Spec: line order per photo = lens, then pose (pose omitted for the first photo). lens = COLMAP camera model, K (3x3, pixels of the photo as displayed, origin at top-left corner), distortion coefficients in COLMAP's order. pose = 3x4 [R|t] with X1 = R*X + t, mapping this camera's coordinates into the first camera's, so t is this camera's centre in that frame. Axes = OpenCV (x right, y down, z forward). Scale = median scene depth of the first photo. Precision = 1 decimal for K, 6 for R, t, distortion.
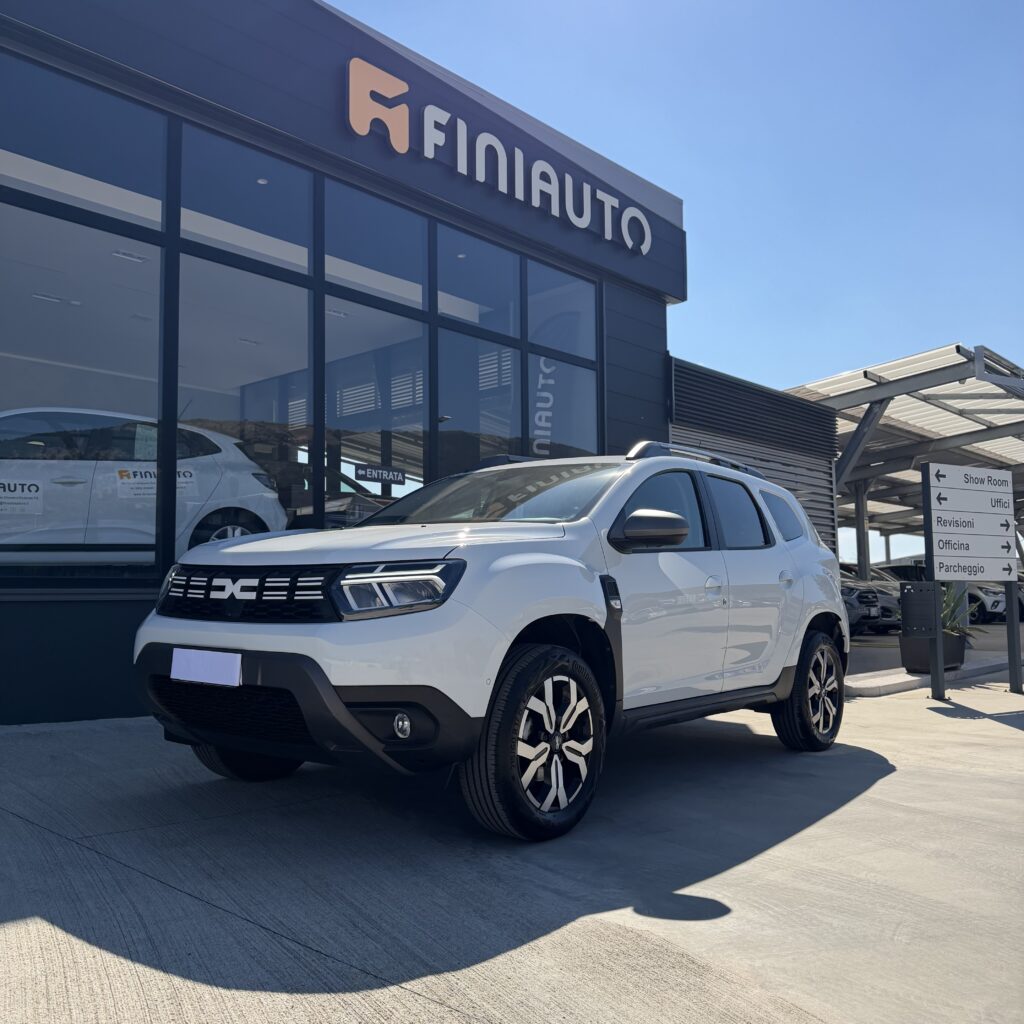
lens RADIAL K [[944.6, 0, 500.2], [0, 944.6, 523.4], [0, 0, 1]] dist [0.047102, -0.077872]
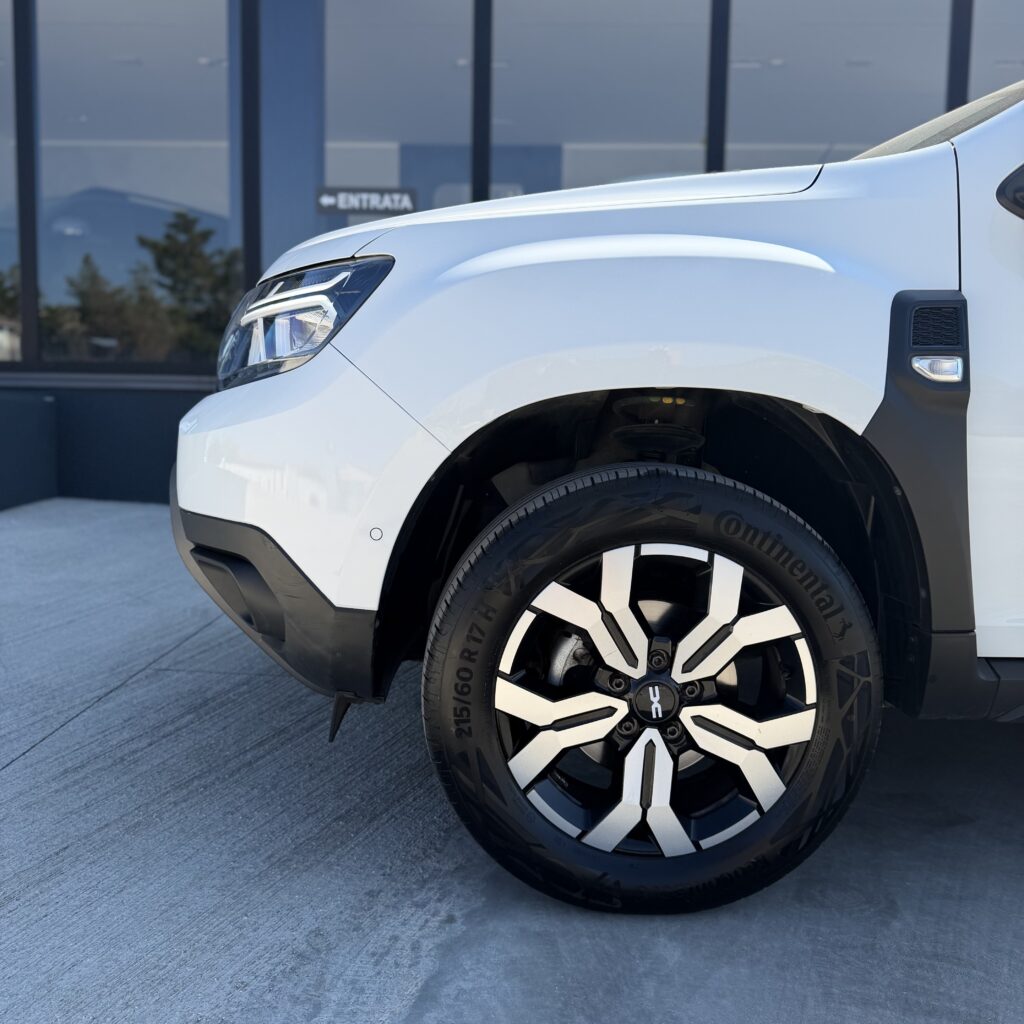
lens RADIAL K [[944.6, 0, 500.2], [0, 944.6, 523.4], [0, 0, 1]] dist [0.047102, -0.077872]
pose [[0.639768, 0.101760, -0.761801, 0.323020], [0.038740, 0.985666, 0.164198, 0.085326], [0.767591, -0.134561, 0.626656, 0.703687]]
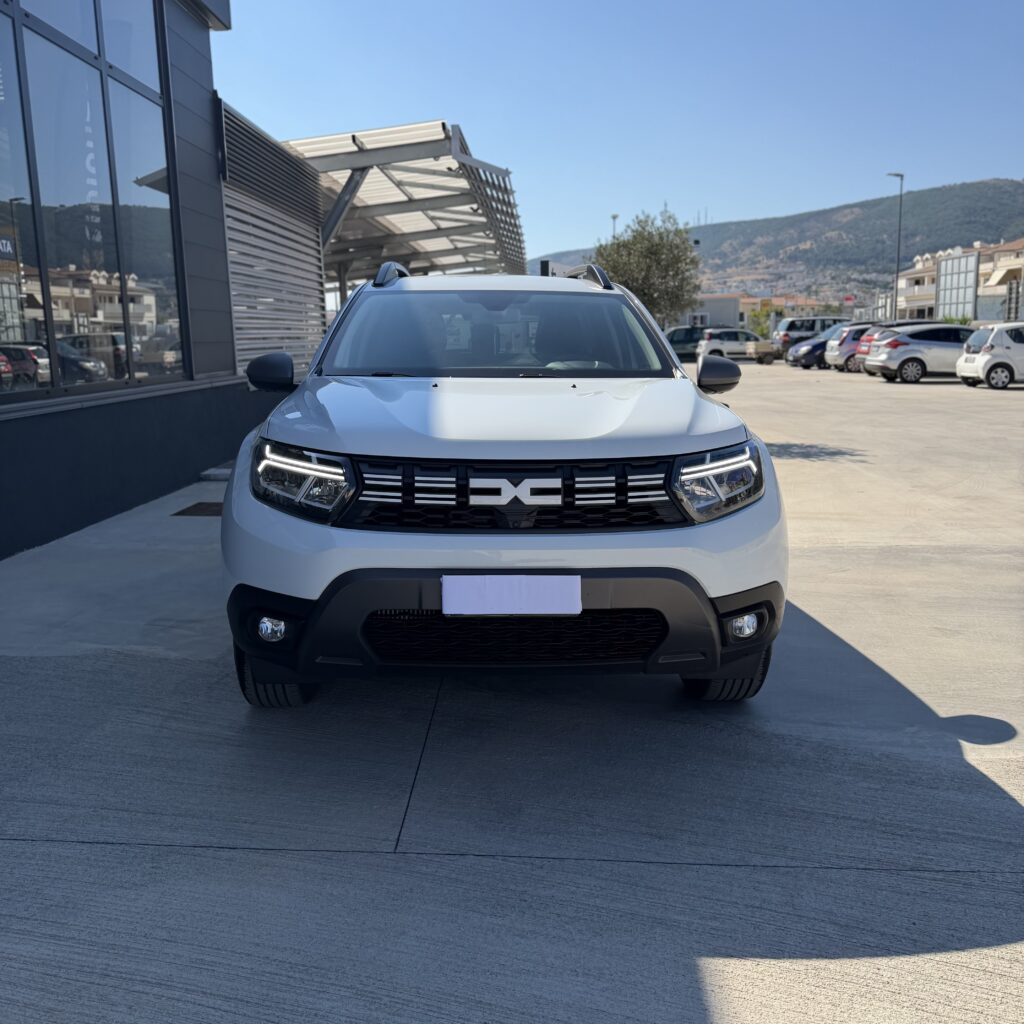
lens RADIAL K [[944.6, 0, 500.2], [0, 944.6, 523.4], [0, 0, 1]] dist [0.047102, -0.077872]
pose [[0.764701, -0.129274, 0.631286, -0.782082], [-0.040157, 0.968206, 0.246911, -0.096071], [-0.643133, -0.214163, 0.735196, 0.435765]]
